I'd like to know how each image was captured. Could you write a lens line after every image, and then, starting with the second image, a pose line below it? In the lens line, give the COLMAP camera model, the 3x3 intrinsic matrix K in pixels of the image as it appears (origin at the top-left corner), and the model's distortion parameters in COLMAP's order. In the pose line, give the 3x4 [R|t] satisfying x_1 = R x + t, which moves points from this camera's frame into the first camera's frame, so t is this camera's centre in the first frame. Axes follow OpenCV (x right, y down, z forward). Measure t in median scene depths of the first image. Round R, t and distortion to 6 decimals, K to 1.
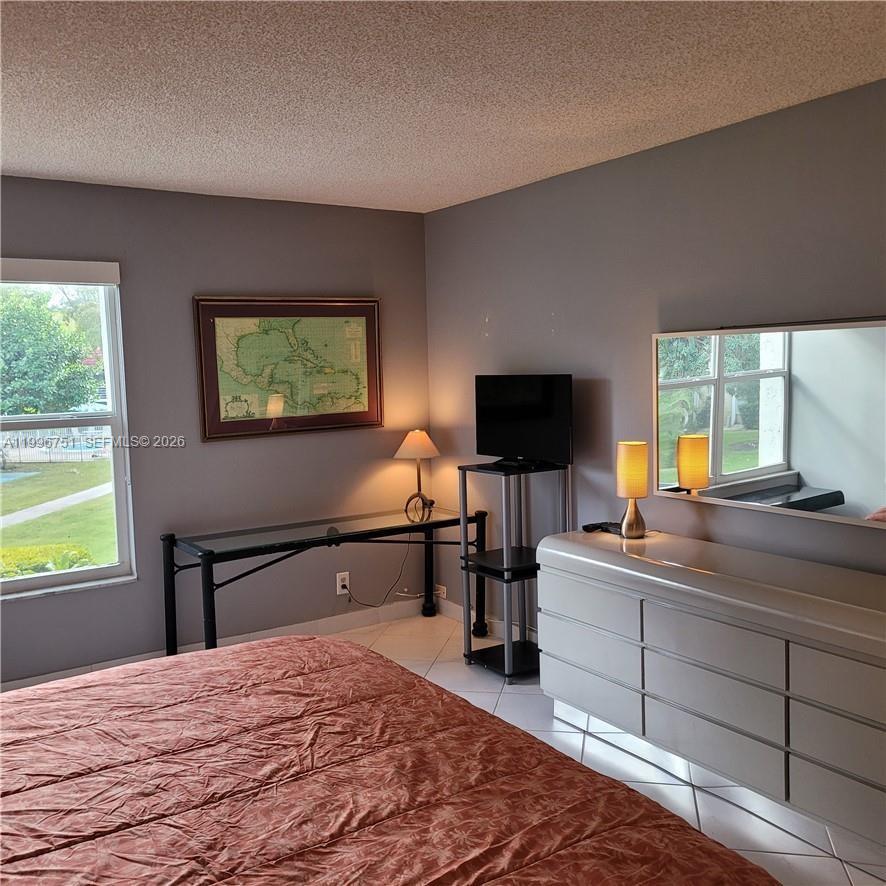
lens RADIAL K [[897.1, 0, 455.7], [0, 897.1, 446.2], [0, 0, 1]] dist [0.042020, 0.000000]
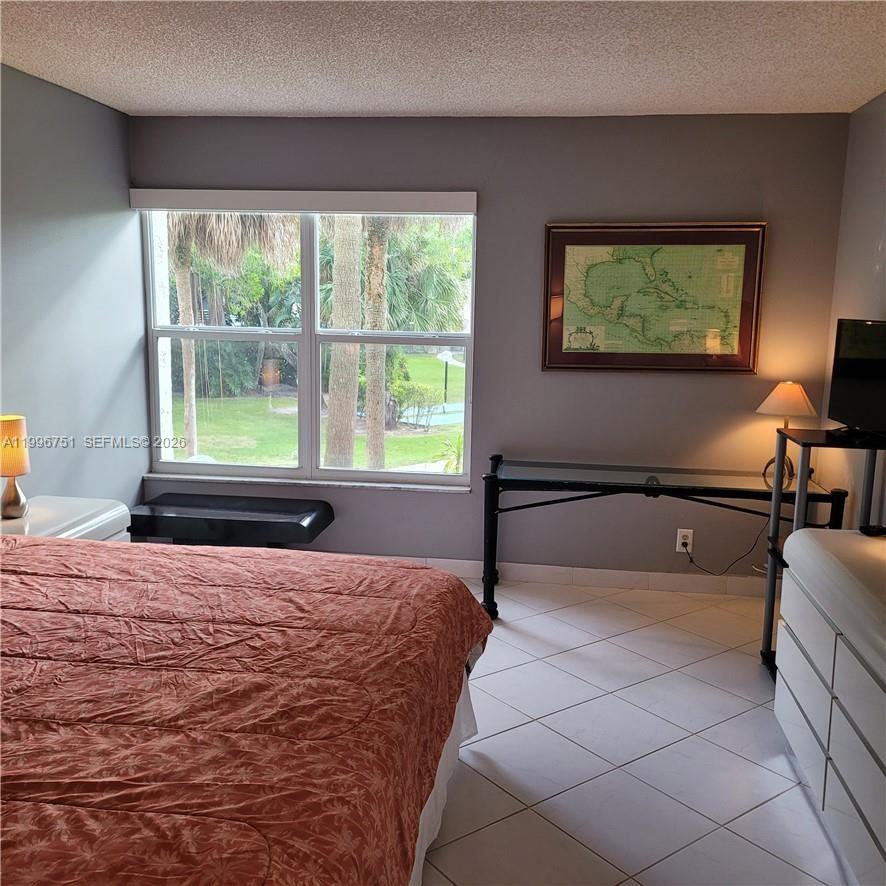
lens RADIAL K [[897.1, 0, 453.7], [0, 897.1, 444.5], [0, 0, 1]] dist [0.042020, 0.000000]
pose [[0.747243, 0.148345, -0.647782, 0.549006], [-0.103160, 0.988844, 0.107451, -0.036382], [0.656495, -0.013466, 0.754210, 0.309733]]
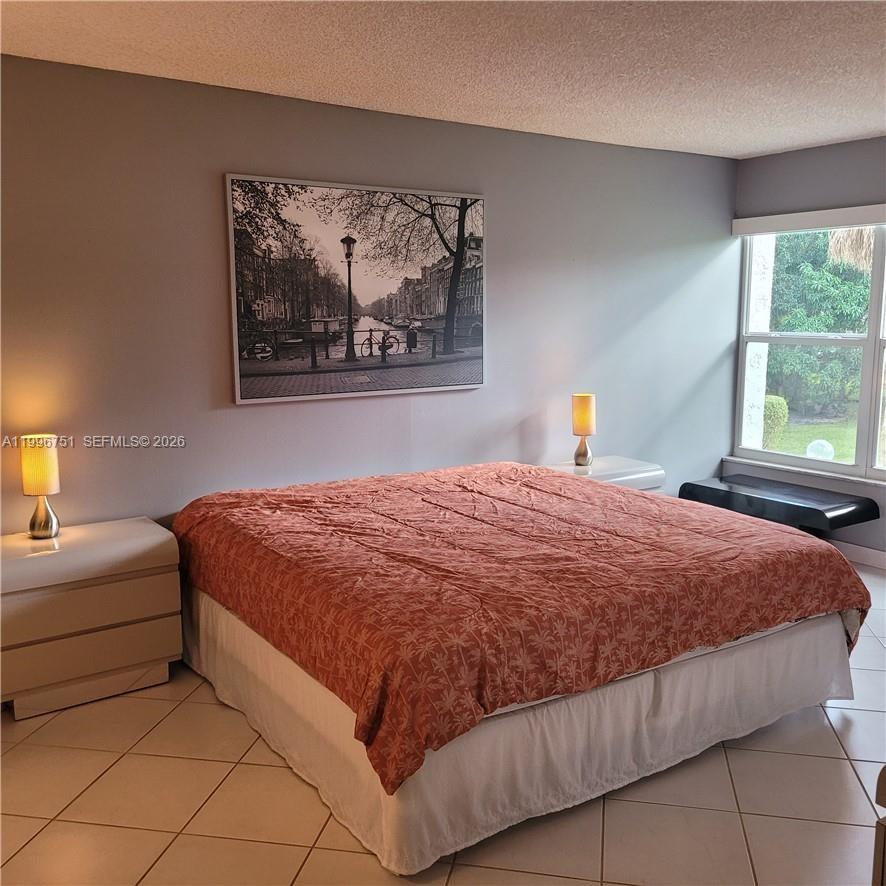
lens RADIAL K [[897.1, 0, 445.3], [0, 897.1, 442.1], [0, 0, 1]] dist [0.042020, 0.000000]
pose [[-0.000511, 0.179029, -0.983844, 1.081970], [-0.095089, 0.979377, 0.178266, -0.076774], [0.995469, 0.093644, 0.016523, 0.577454]]
